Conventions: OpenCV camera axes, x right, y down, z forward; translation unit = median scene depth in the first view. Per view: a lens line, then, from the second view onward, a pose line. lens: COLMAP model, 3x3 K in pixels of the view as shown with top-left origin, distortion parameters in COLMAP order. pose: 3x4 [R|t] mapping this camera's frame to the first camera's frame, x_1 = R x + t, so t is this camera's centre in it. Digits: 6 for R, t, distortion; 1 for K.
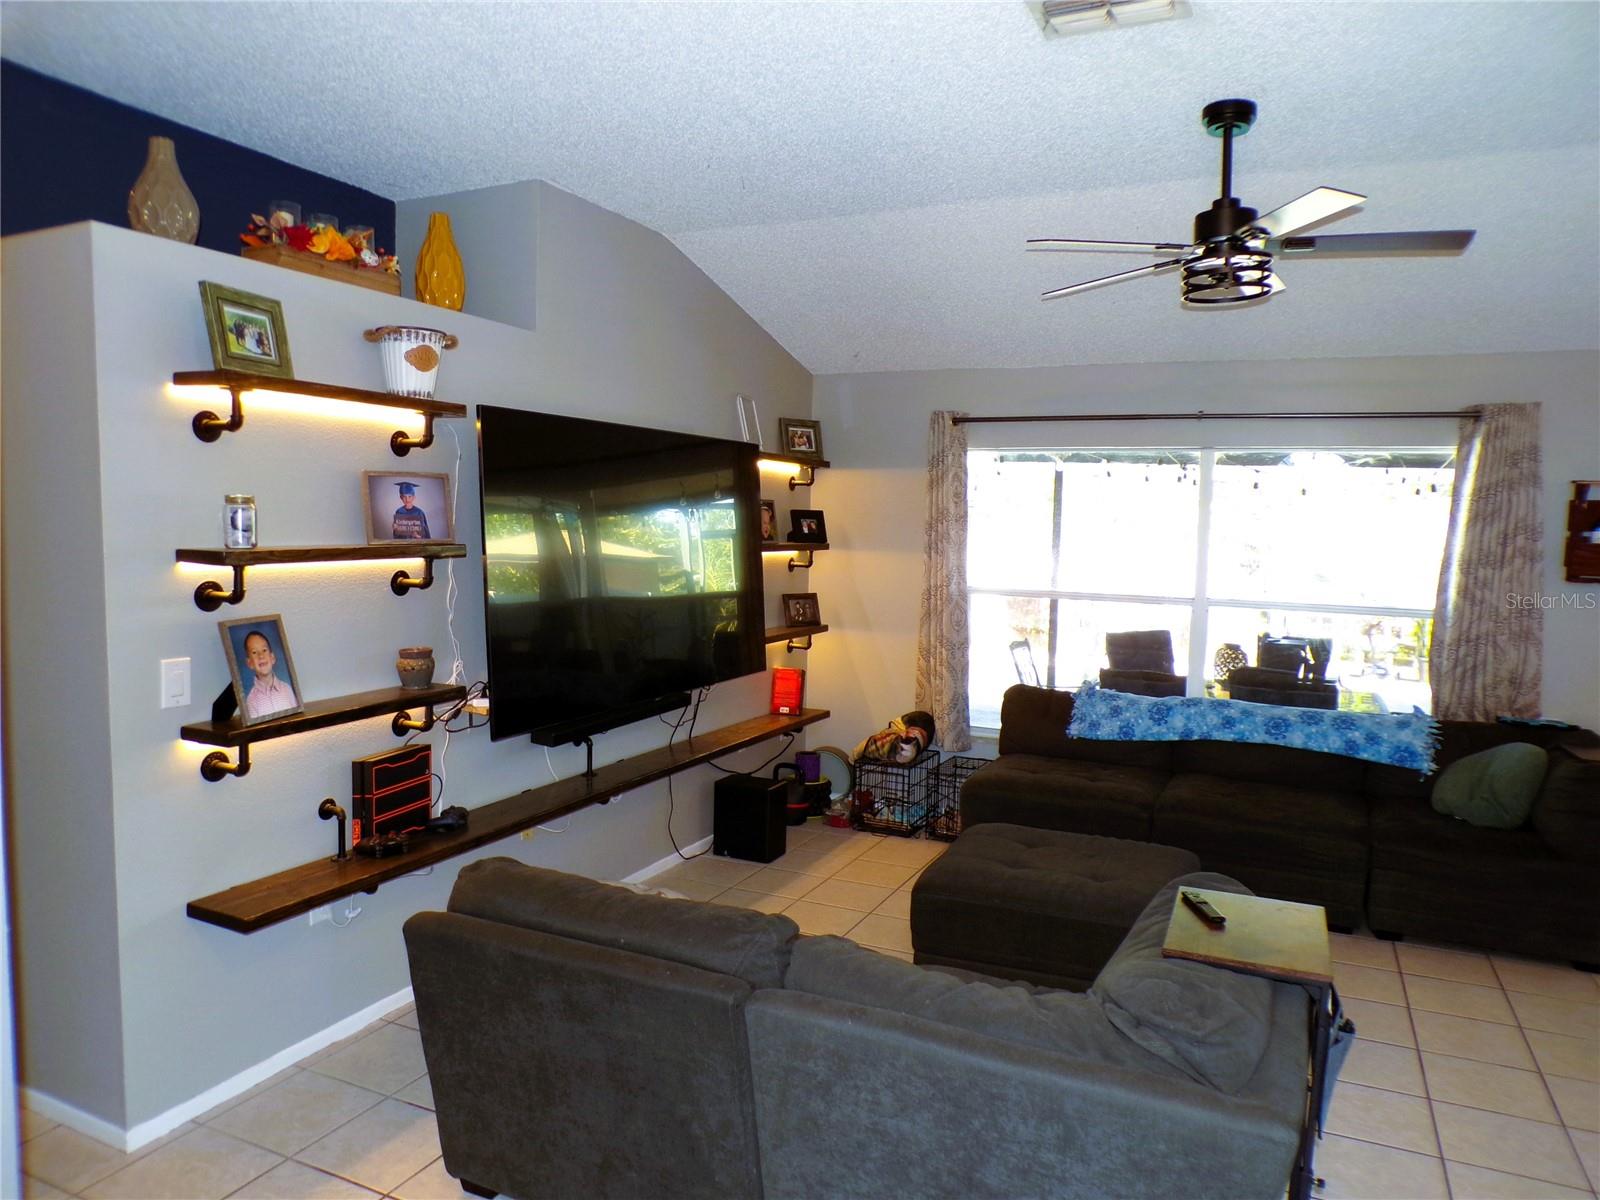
lens RADIAL K [[1087.7, 0, 800.0], [0, 1087.7, 600.0], [0, 0, 1]] dist [-0.047971, 0.023719]
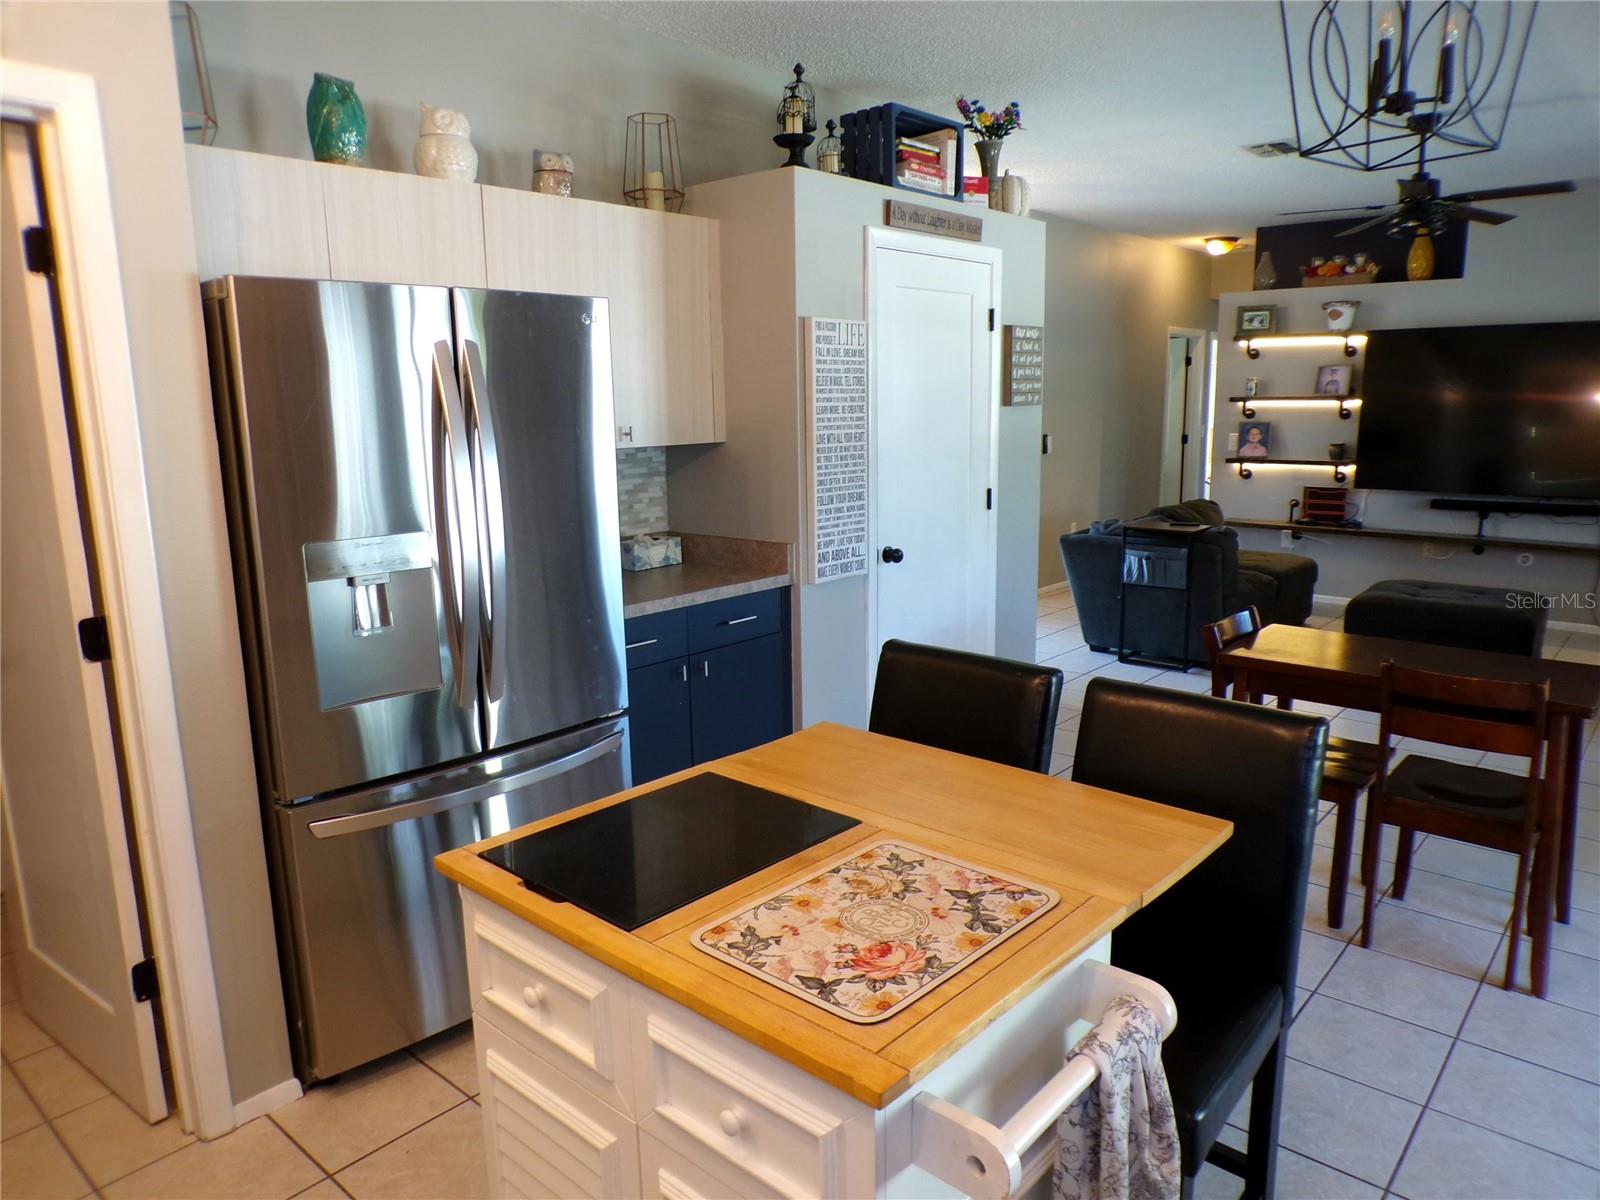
lens RADIAL K [[1086.0, 0, 802.1], [0, 1086.0, 595.4], [0, 0, 1]] dist [-0.036604, 0.003521]
pose [[-0.282741, 0.151197, -0.947205, 1.714557], [-0.072234, 0.981338, 0.178208, 0.030690], [0.956473, 0.118807, -0.266543, 0.450774]]
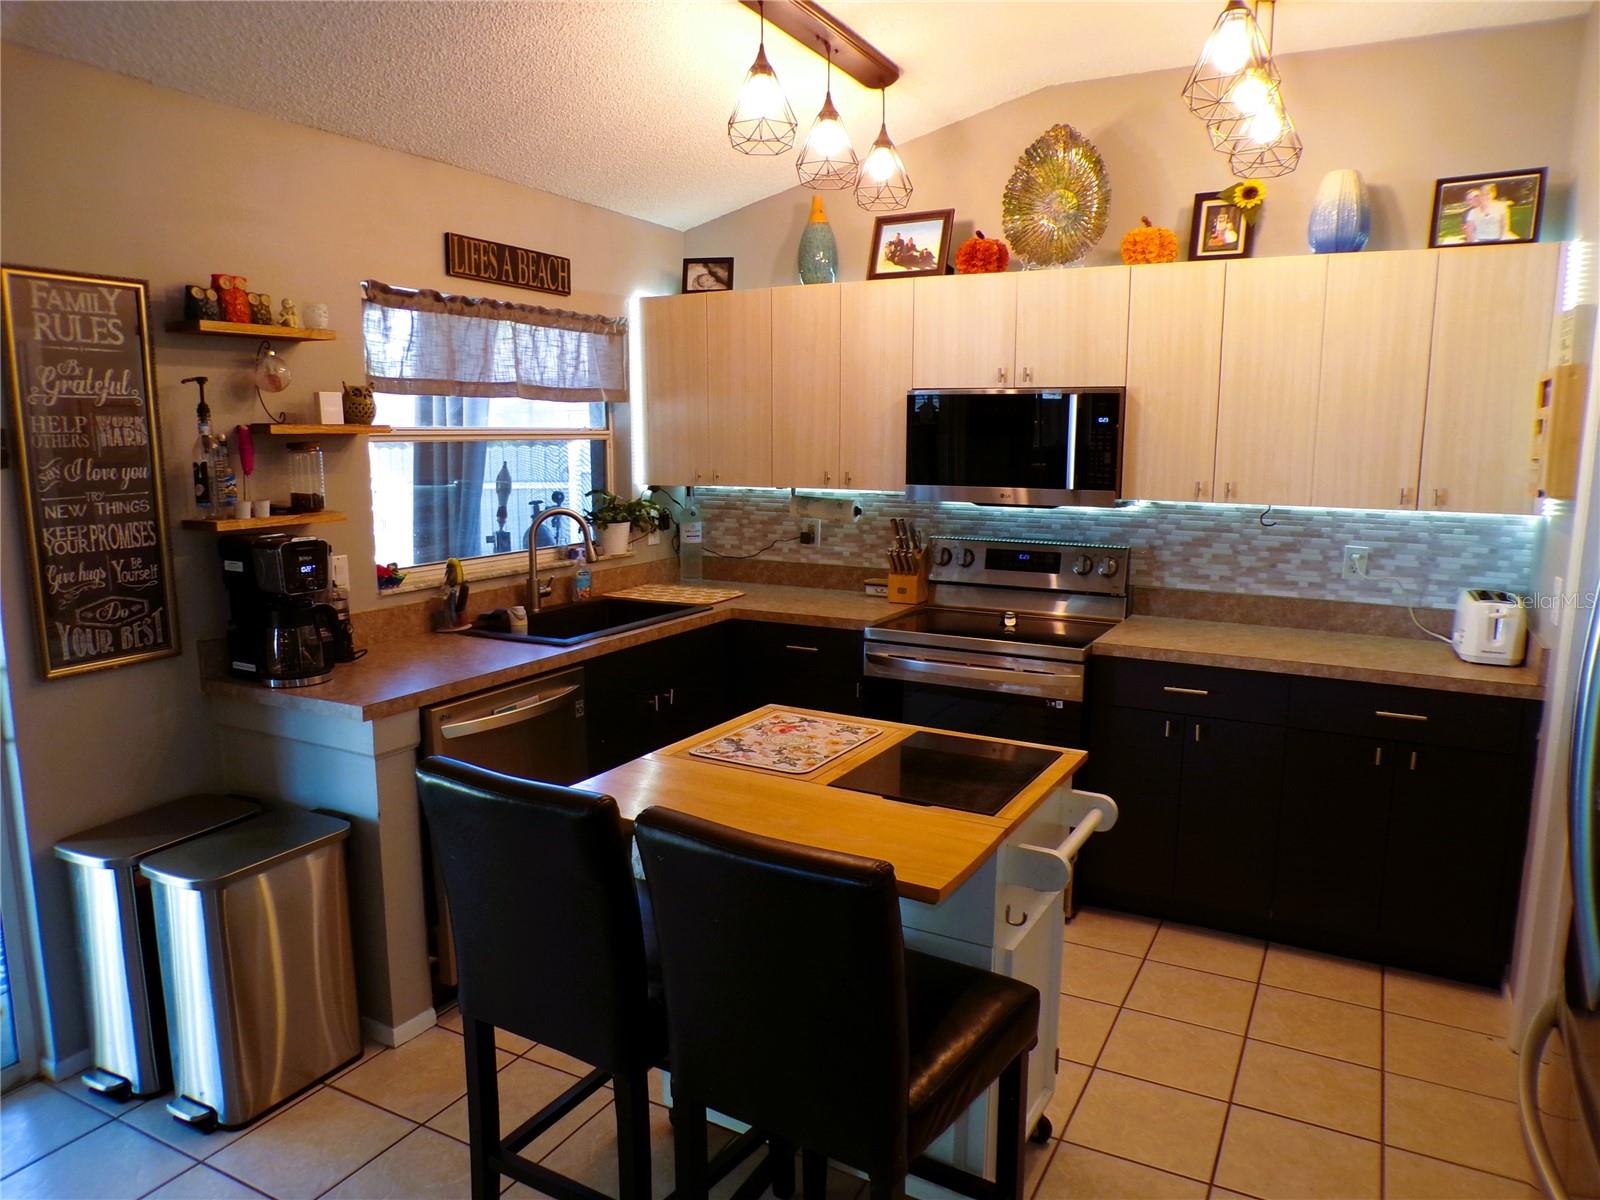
lens RADIAL K [[1090.0, 0, 800.0], [0, 1090.0, 600.0], [0, 0, 1]] dist [-0.051015, 0.037030]
pose [[0.058221, -0.186118, 0.980801, 0.885198], [0.076583, 0.980405, 0.181496, 0.002819], [-0.995362, 0.064546, 0.071334, 0.349710]]
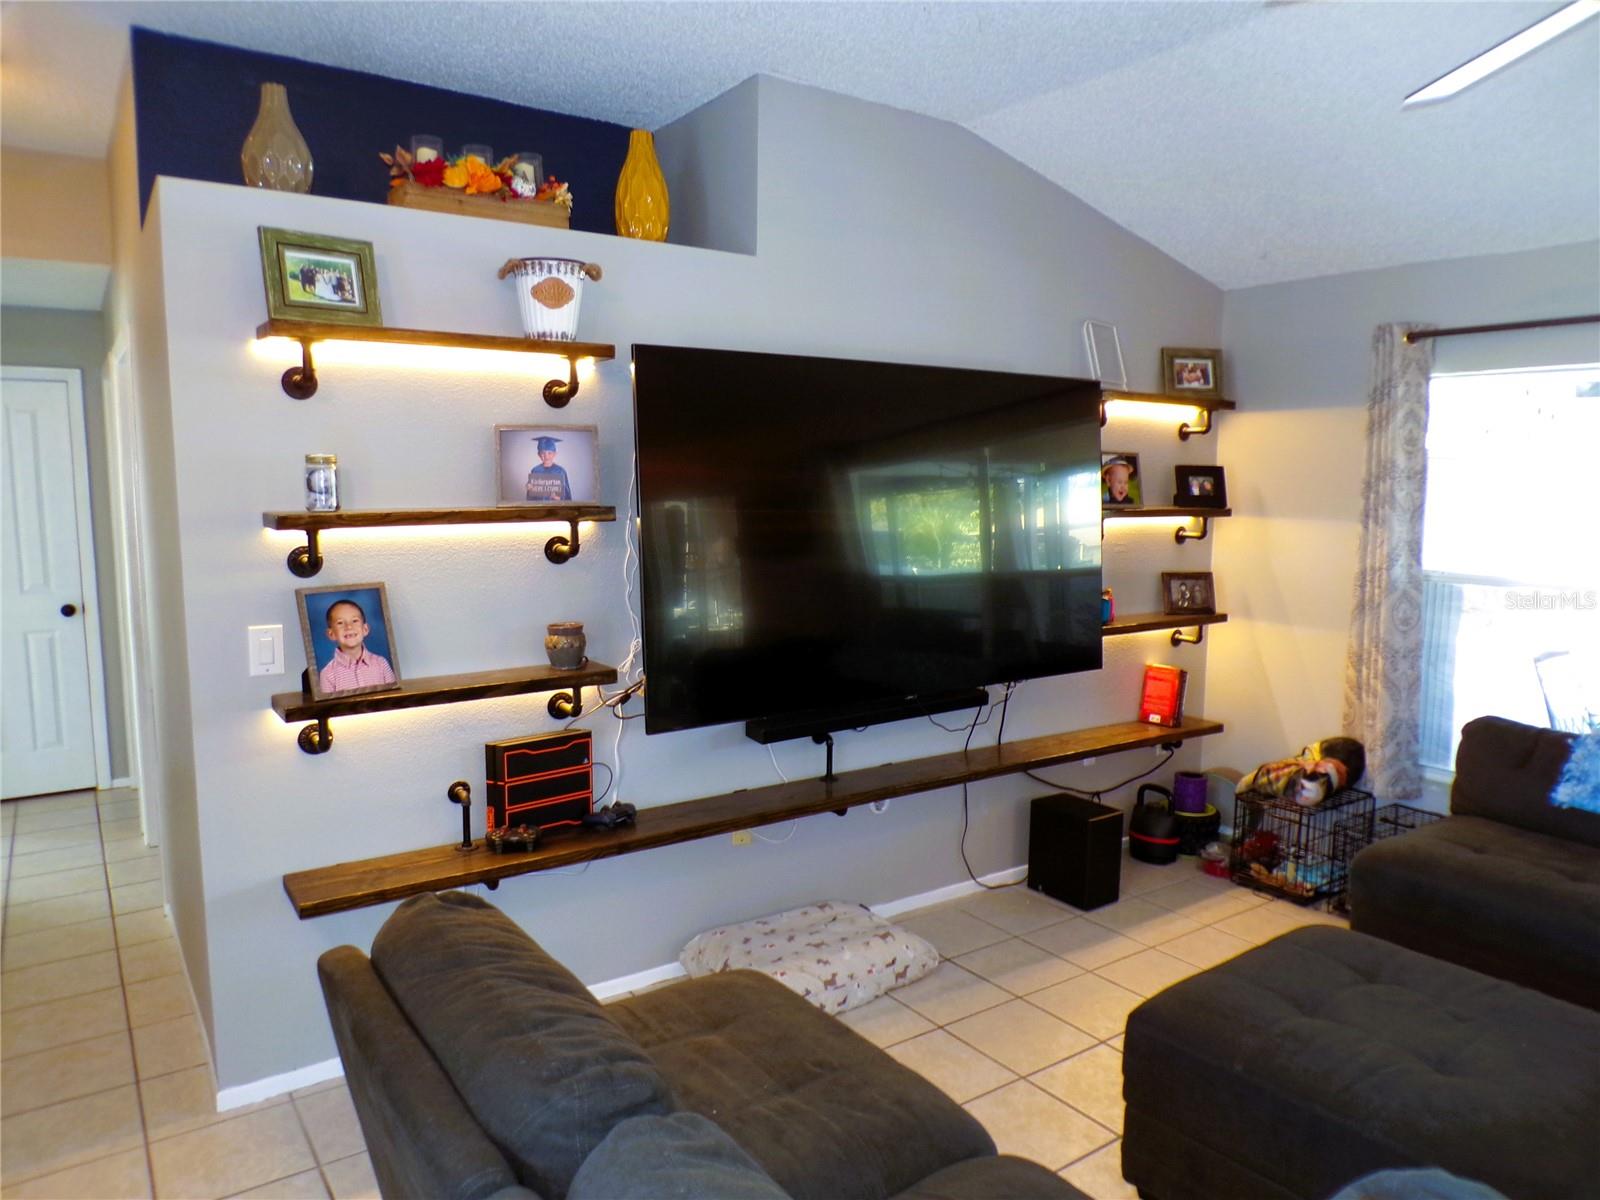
lens RADIAL K [[1087.7, 0, 800.0], [0, 1087.7, 600.0], [0, 0, 1]] dist [-0.047971, 0.023719]
pose [[0.866023, 0.045383, -0.497940, 0.206067], [-0.028552, 0.998736, 0.041369, -0.014095], [0.499188, -0.021609, 0.866224, 0.256758]]
